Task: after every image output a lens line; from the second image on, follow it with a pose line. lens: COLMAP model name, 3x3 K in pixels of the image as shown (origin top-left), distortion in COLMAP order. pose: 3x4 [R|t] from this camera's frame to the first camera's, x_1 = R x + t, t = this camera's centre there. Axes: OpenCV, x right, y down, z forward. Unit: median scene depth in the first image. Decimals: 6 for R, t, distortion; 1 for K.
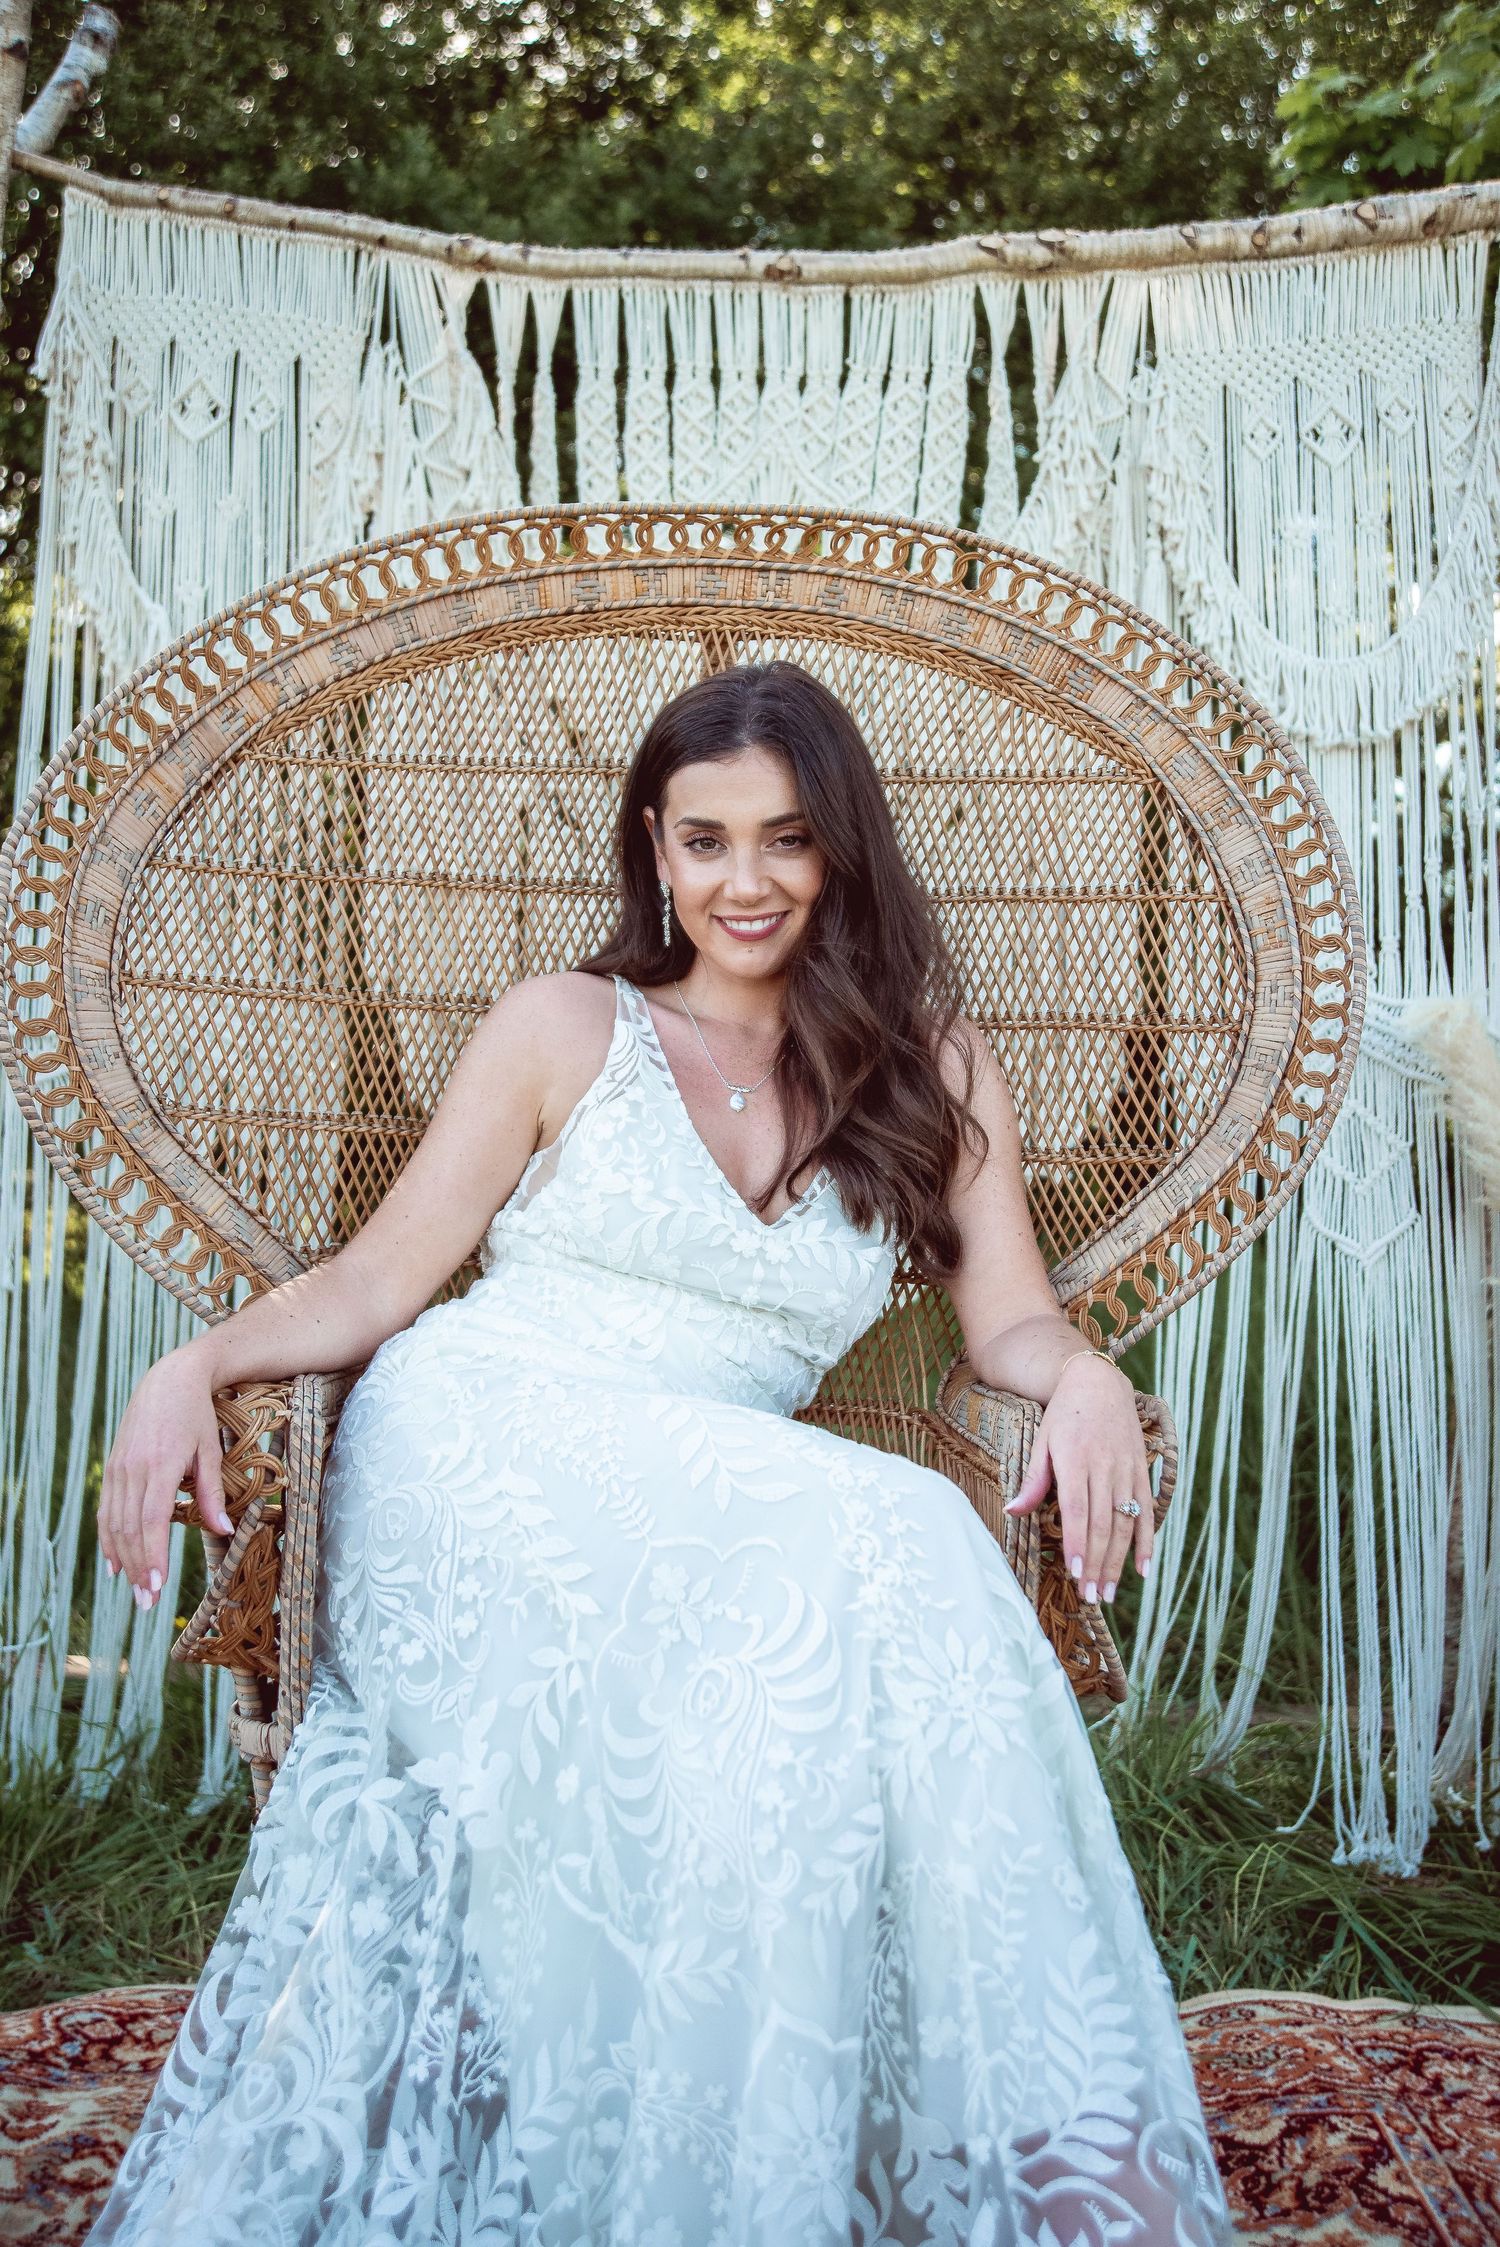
lens RADIAL K [[1994.3, 0, 750.0], [0, 1994.3, 1123.5], [0, 0, 1]] dist [-0.000282, 0.004503]
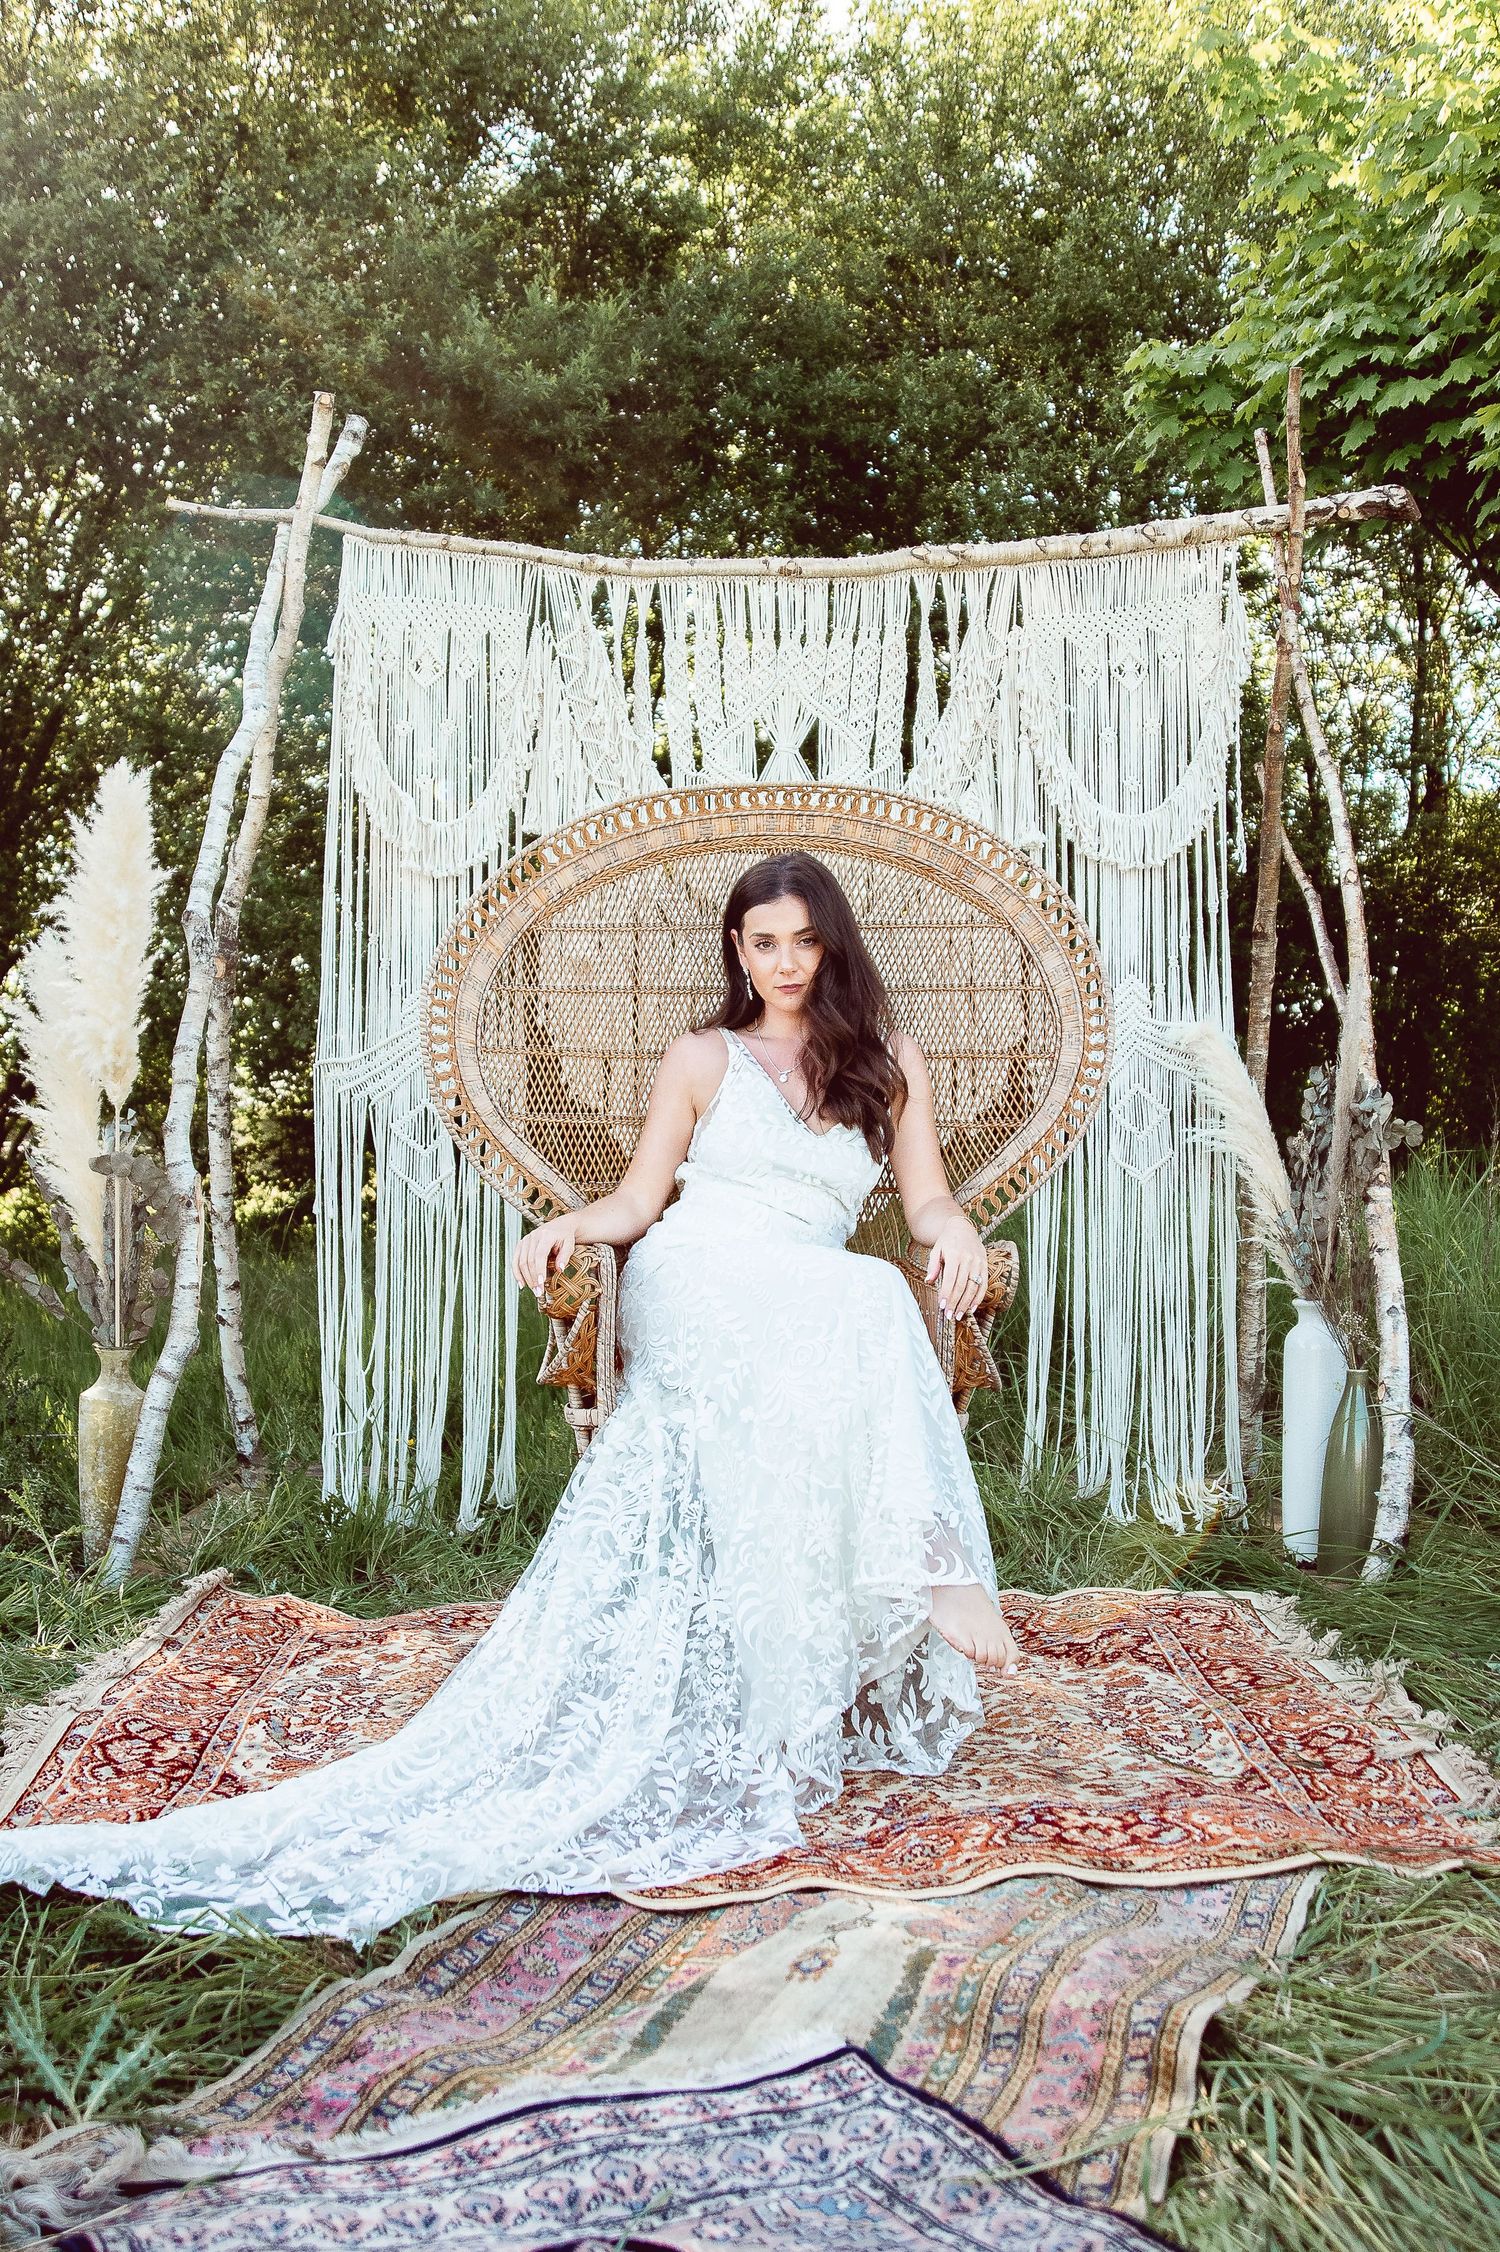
lens RADIAL K [[2145.2, 0, 780.4], [0, 2145.2, 1131.6], [0, 0, 1]] dist [-0.053659, 0.001246]
pose [[0.998970, -0.031506, 0.032664, -0.087631], [0.030466, 0.999028, 0.031867, -0.046929], [-0.033636, -0.030839, 0.998958, -1.034017]]
